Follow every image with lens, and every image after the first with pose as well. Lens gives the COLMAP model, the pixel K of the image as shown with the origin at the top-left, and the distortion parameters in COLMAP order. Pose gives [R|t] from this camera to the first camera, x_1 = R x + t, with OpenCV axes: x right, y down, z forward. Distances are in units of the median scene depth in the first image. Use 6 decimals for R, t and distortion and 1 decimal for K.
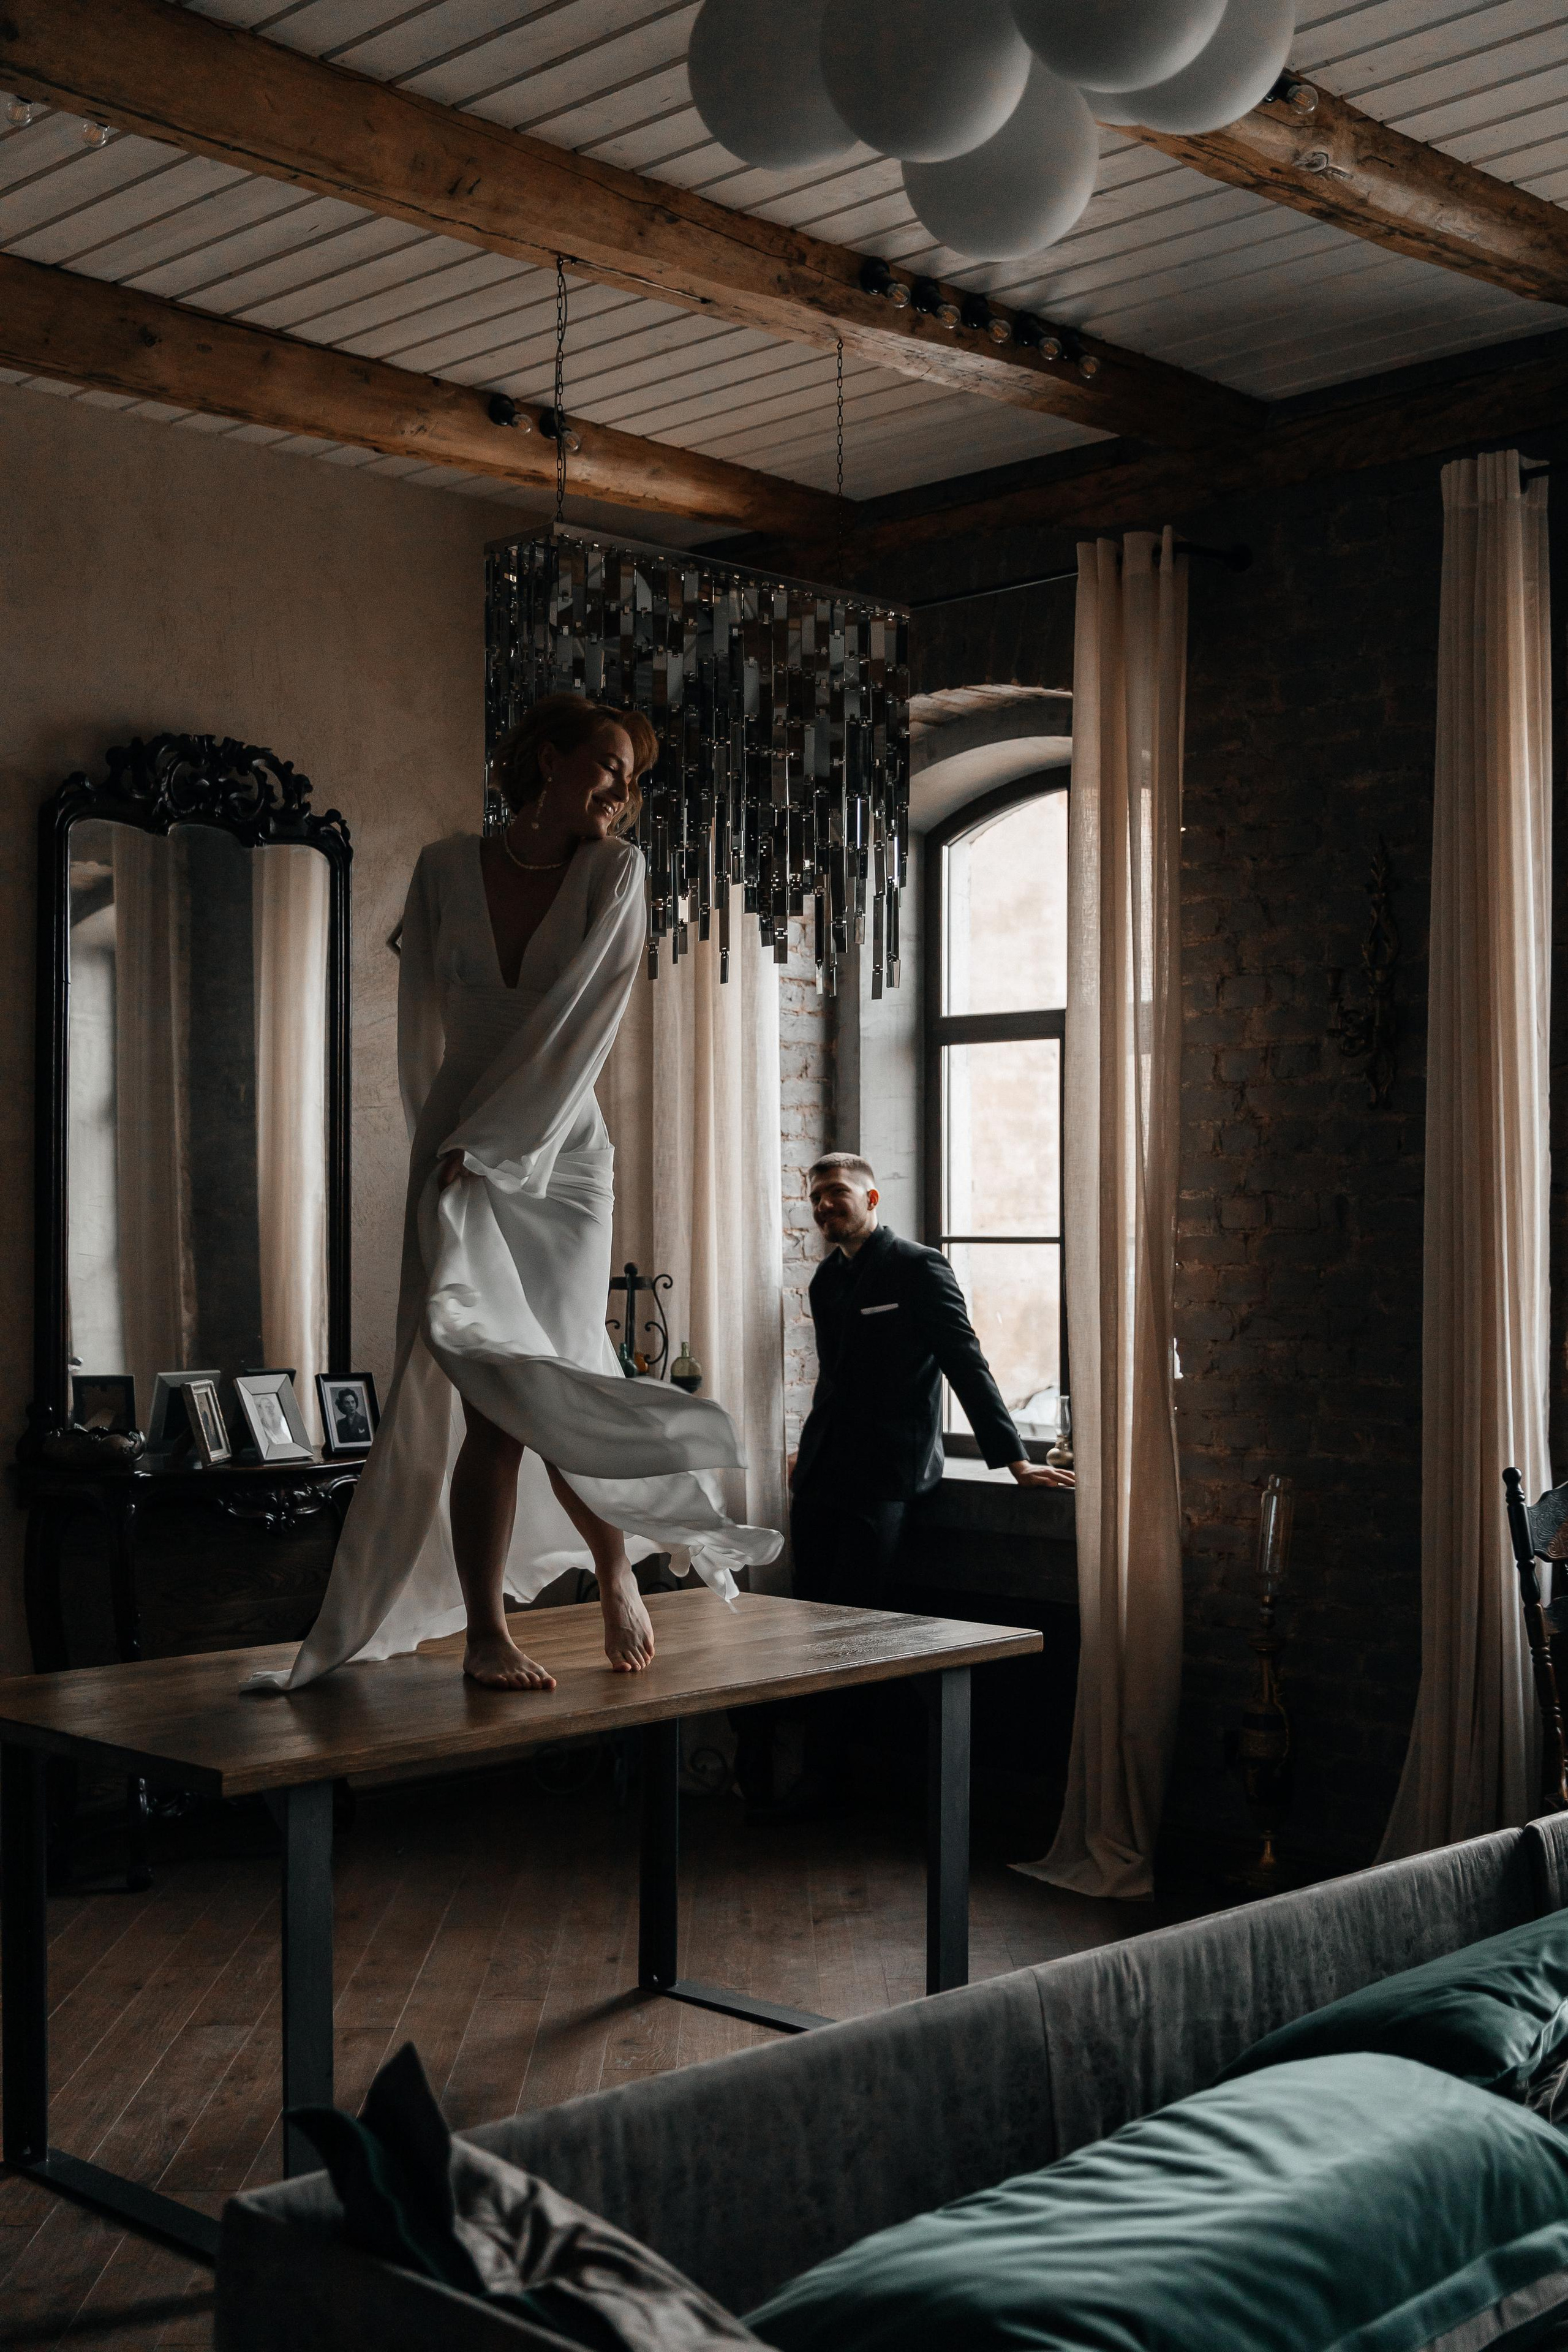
lens RADIAL K [[2771.1, 0, 769.8], [0, 2771.1, 1159.3], [0, 0, 1]] dist [0.076190, 0.020202]
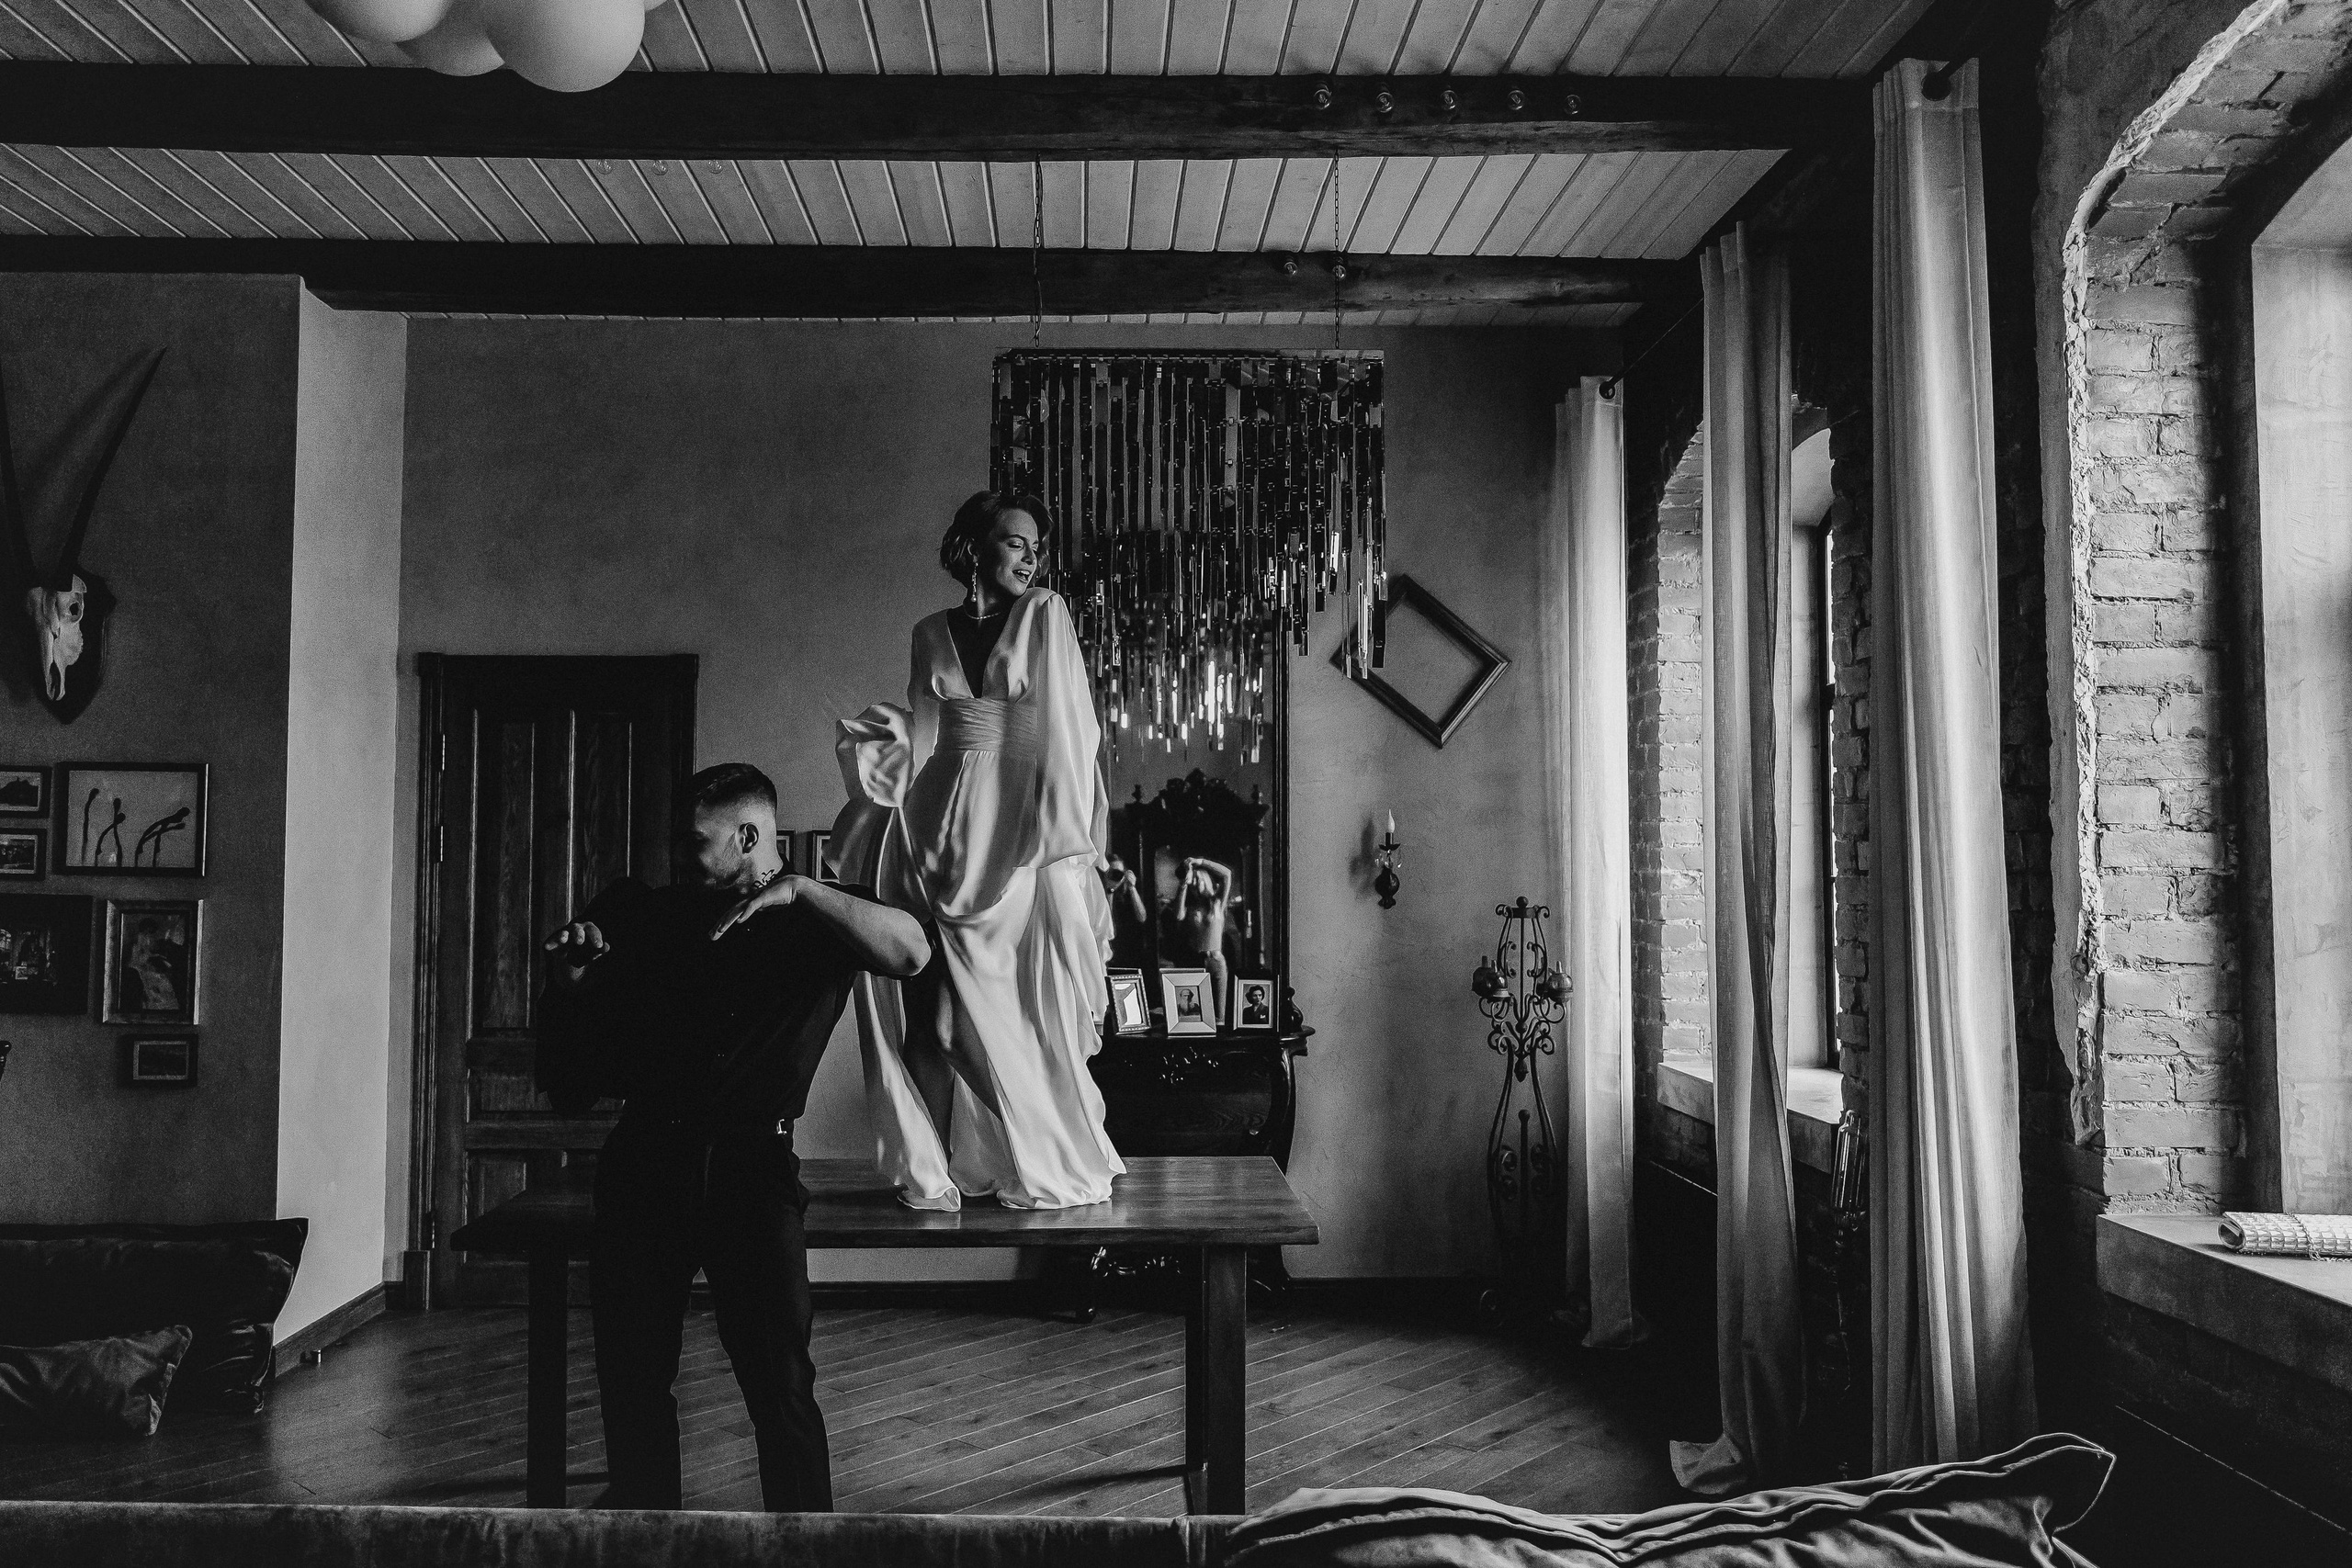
lens RADIAL K [[1741.1, 0, 1146.4], [0, 1741.1, 780.9], [0, 0, 1]] dist [-0.003310, 0.005997]
pose [[0.723121, -0.033380, -0.689914, 0.424432], [0.018476, 0.999409, -0.028988, 0.005013], [0.690474, 0.008215, 0.723311, 0.346582]]
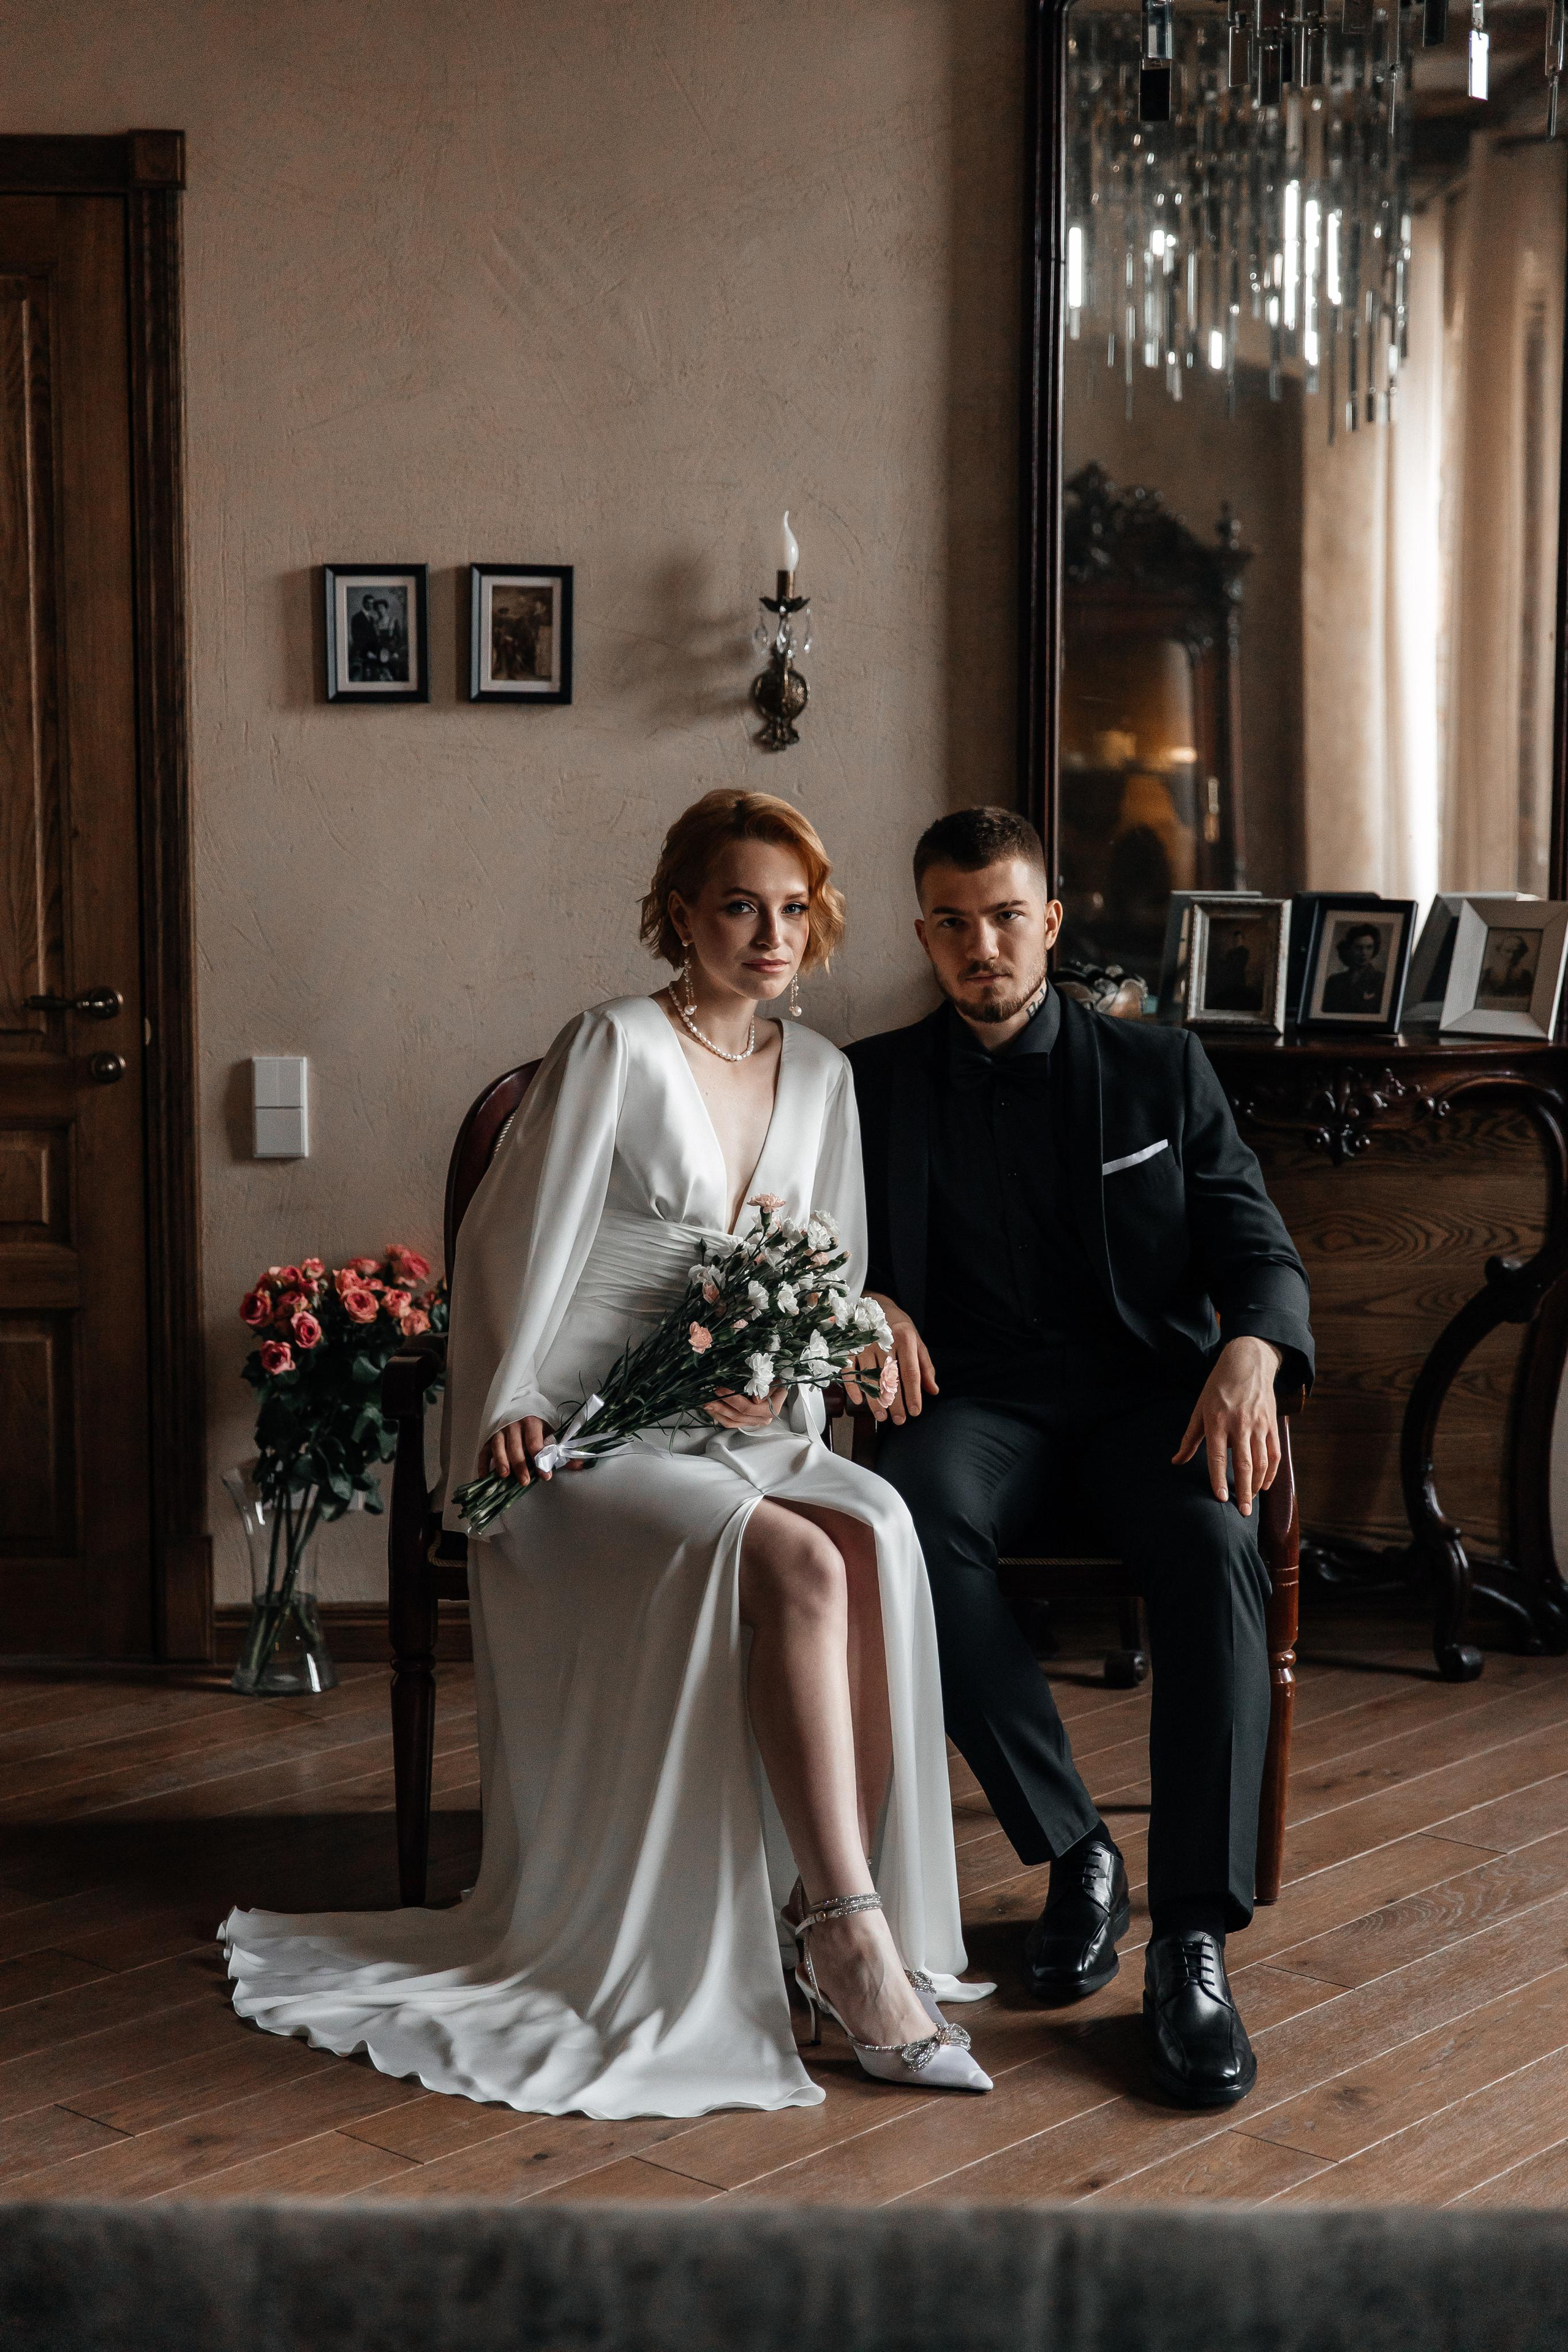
lens RADIAL K [[3697.6, 0, 775.2], [0, 3697.6, 1179.3], [0, 0, 1]] dist [-0.003317, 0.102416]
pose [[0.738249, 0.082813, -0.669425, 0.271556], [0.018146, 0.989638, 0.142437, 0.020984], [0.674284, -0.117301, 0.729097, 0.320469]]
